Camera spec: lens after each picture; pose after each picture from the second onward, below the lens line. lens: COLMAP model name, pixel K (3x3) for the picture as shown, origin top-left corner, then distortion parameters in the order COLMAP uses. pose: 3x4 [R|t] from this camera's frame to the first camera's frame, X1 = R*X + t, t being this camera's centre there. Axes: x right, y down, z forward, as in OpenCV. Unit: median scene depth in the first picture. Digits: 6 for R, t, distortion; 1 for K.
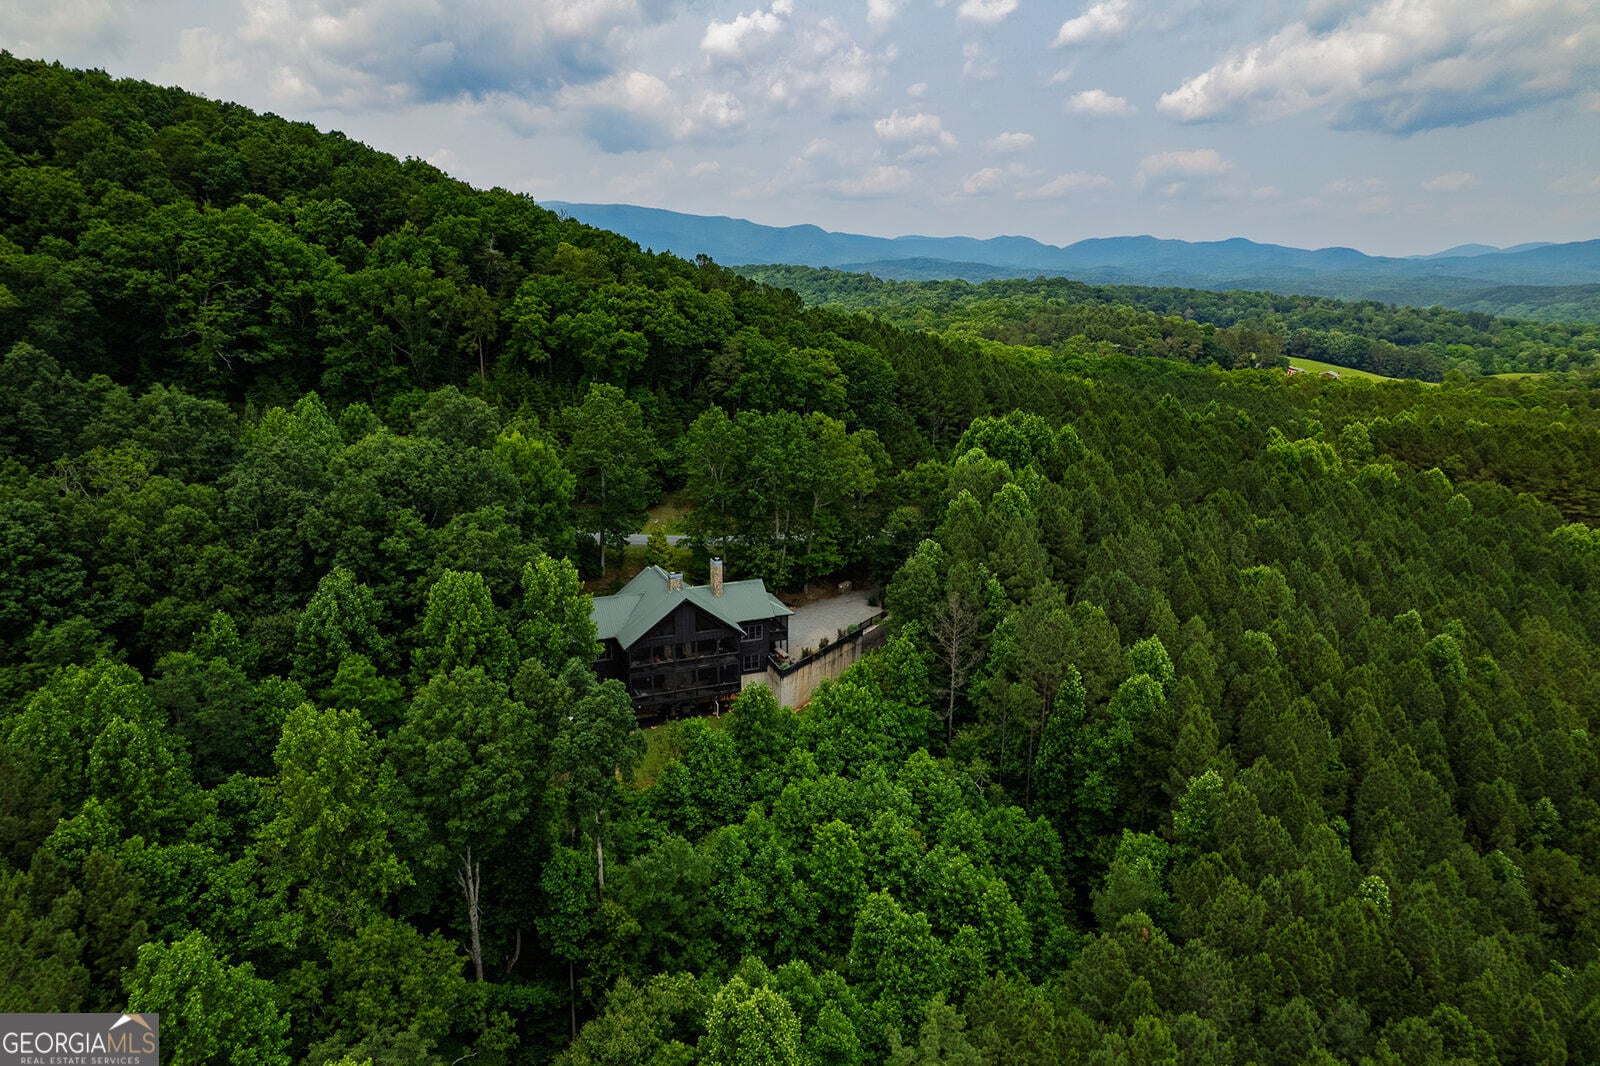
lens RADIAL K [[1020.6, 0, 809.8], [0, 1020.6, 529.6], [0, 0, 1]] dist [-0.085200, 0.077683]
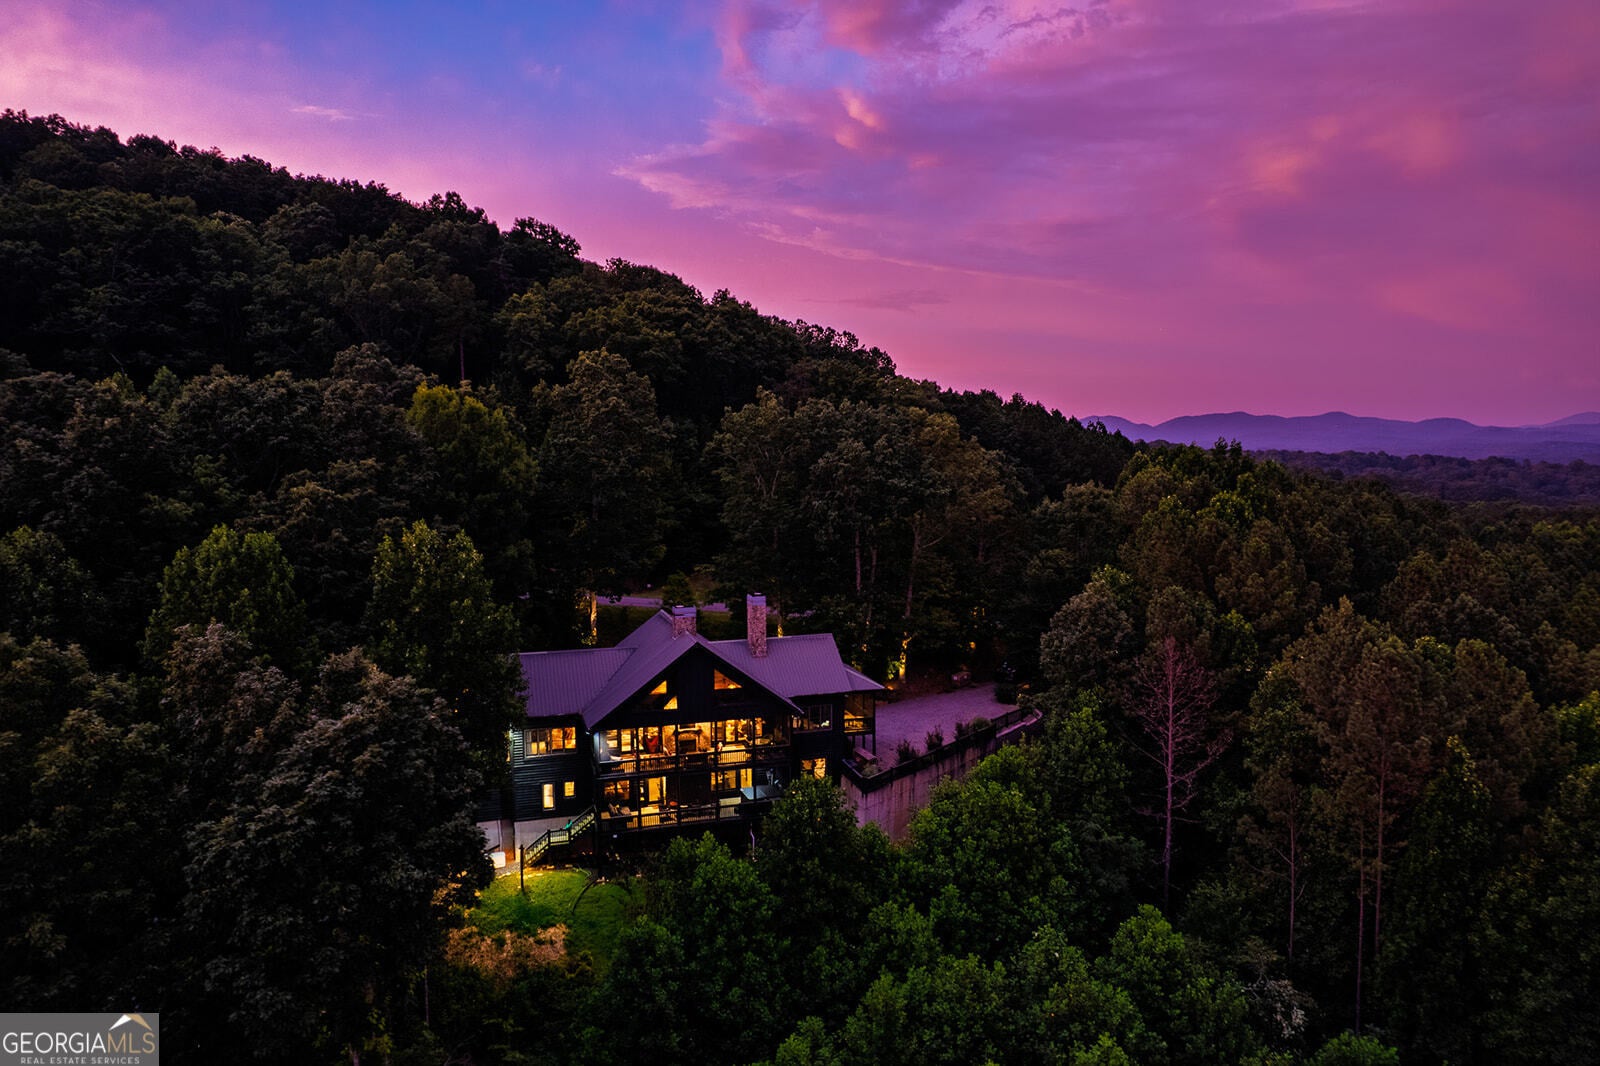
lens RADIAL K [[1020.6, 0, 809.8], [0, 1020.6, 529.6], [0, 0, 1]] dist [-0.085200, 0.077683]
pose [[0.996138, -0.010761, -0.087138, -0.005807], [-0.005353, 0.983170, -0.182613, 0.092247], [0.087637, 0.182374, 0.979316, 0.359580]]
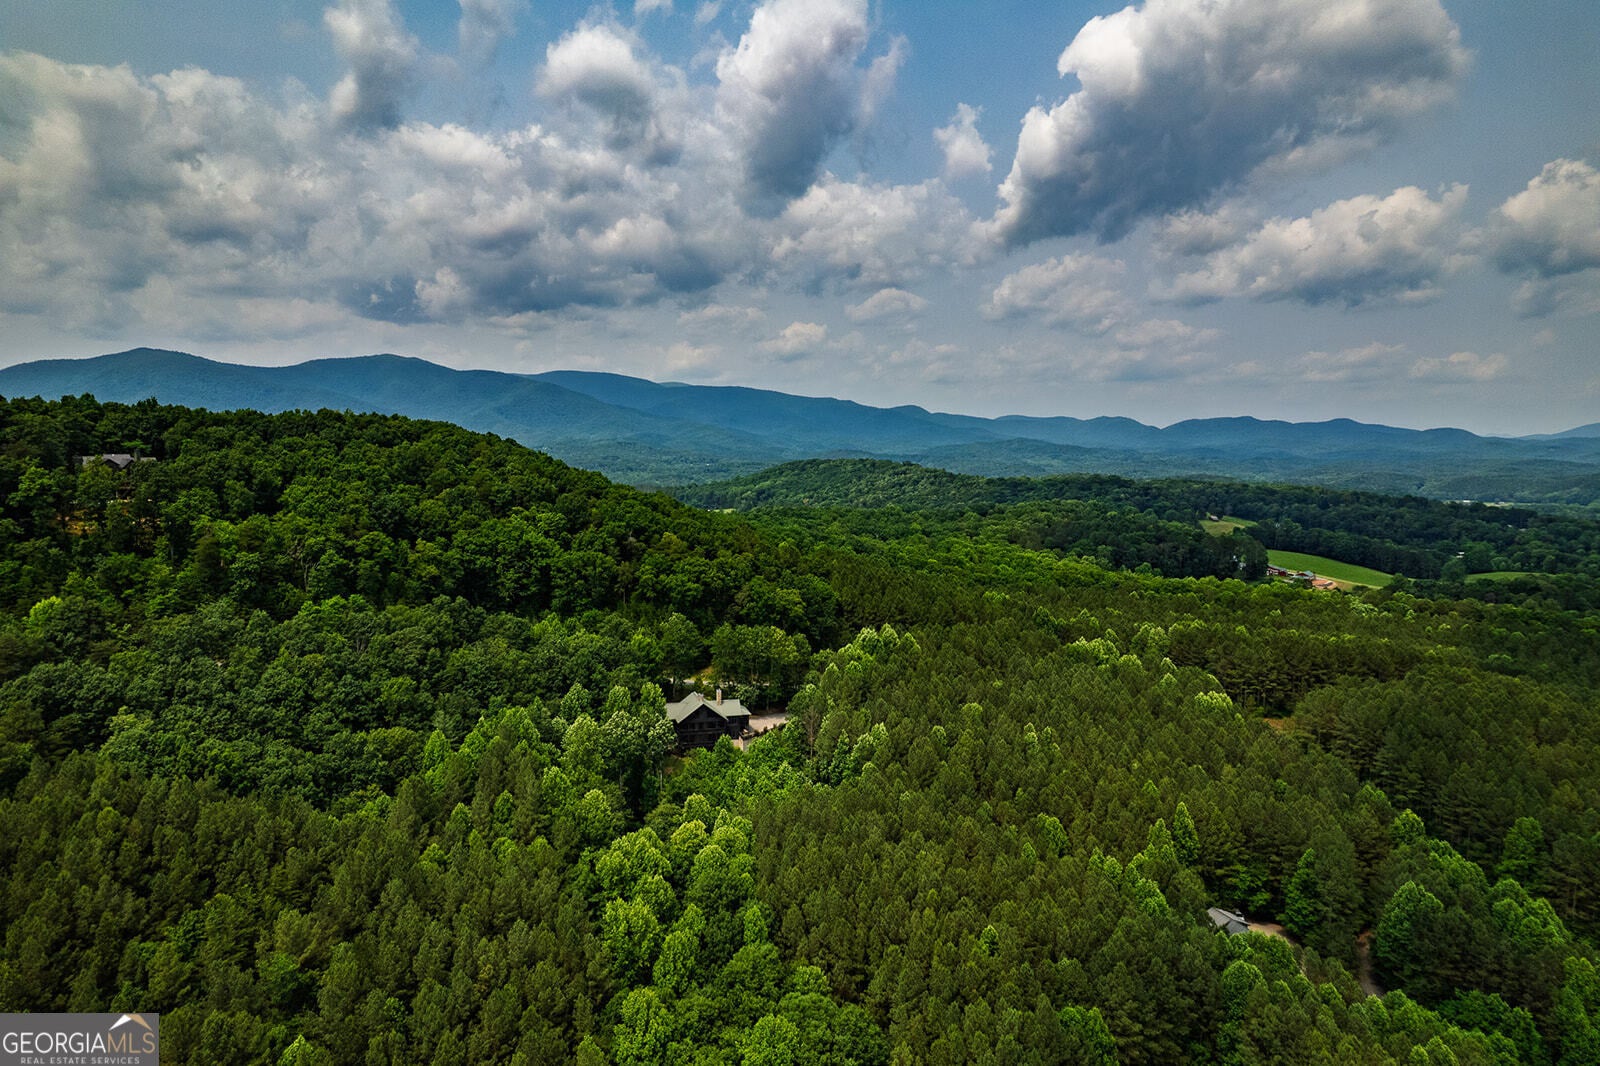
lens RADIAL K [[1063.7, 0, 802.5], [0, 1063.7, 504.6], [0, 0, 1]] dist [-0.029628, -0.000228]
pose [[0.993363, 0.010818, -0.114508, 0.349715], [-0.031900, 0.982424, -0.183916, 0.050337], [0.110506, 0.186348, 0.976249, -1.362964]]
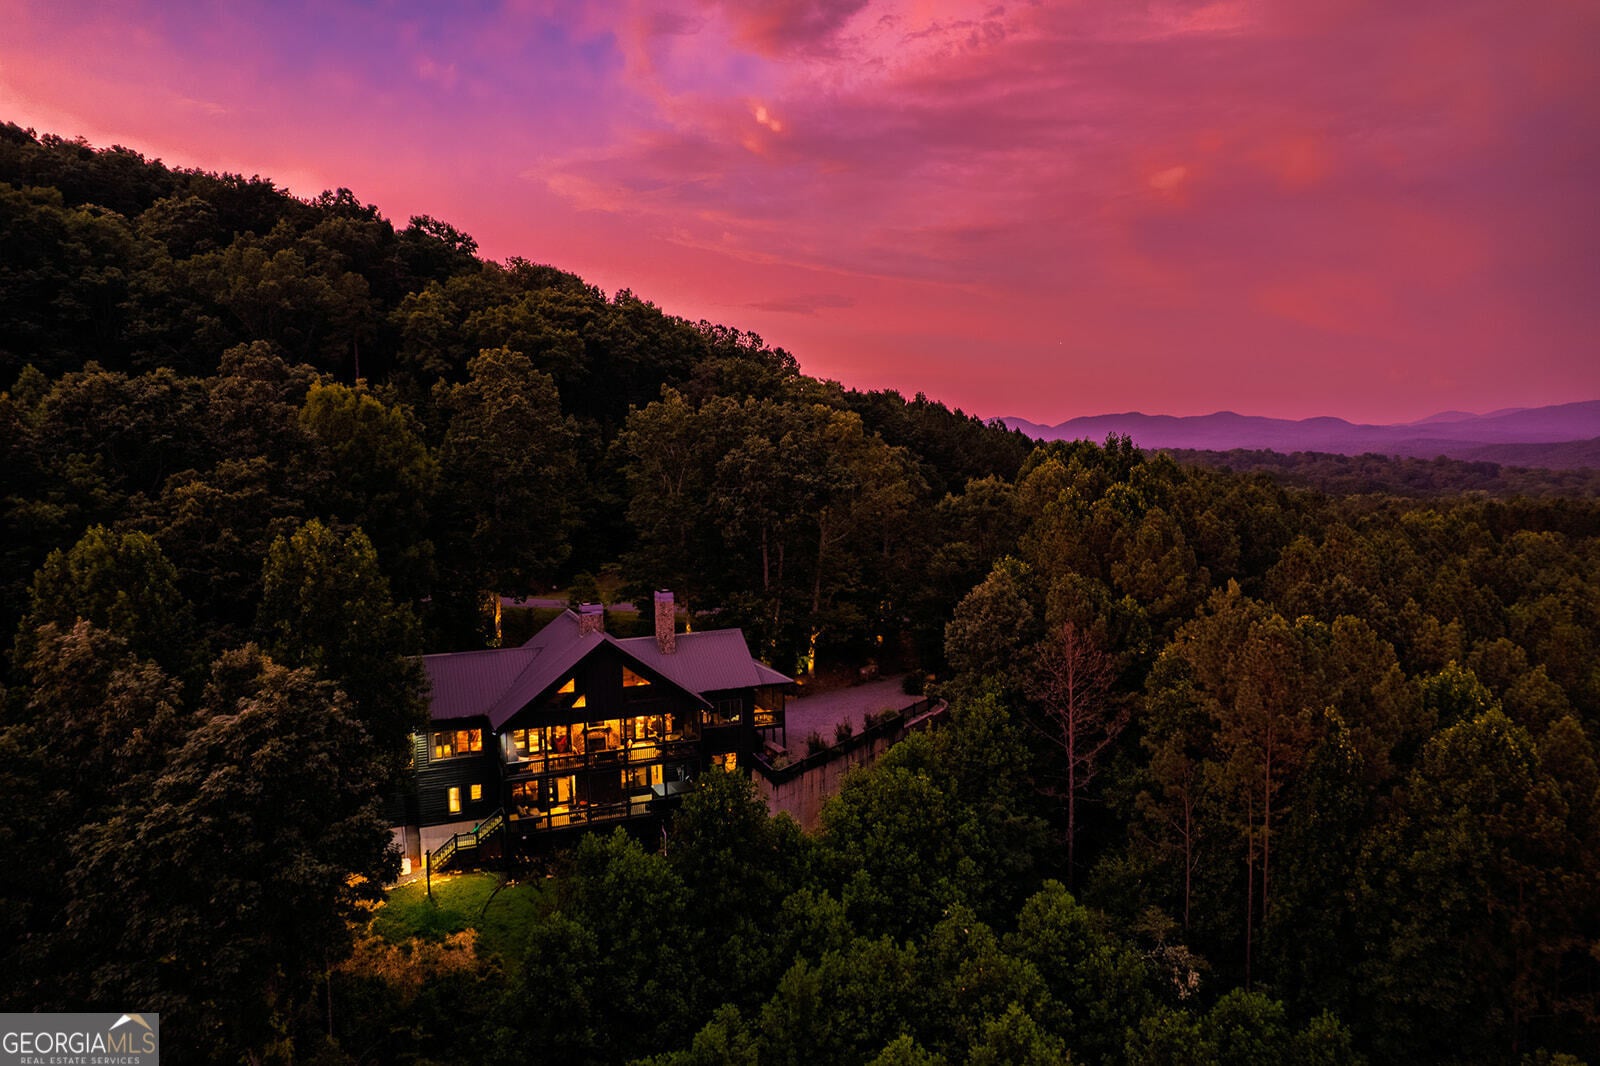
lens RADIAL K [[1020.6, 0, 809.8], [0, 1020.6, 529.6], [0, 0, 1]] dist [-0.085200, 0.077683]
pose [[0.999622, -0.027228, 0.003710, -0.005324], [0.027444, 0.982309, -0.185248, 0.097787], [0.001399, 0.185280, 0.982685, 0.356630]]
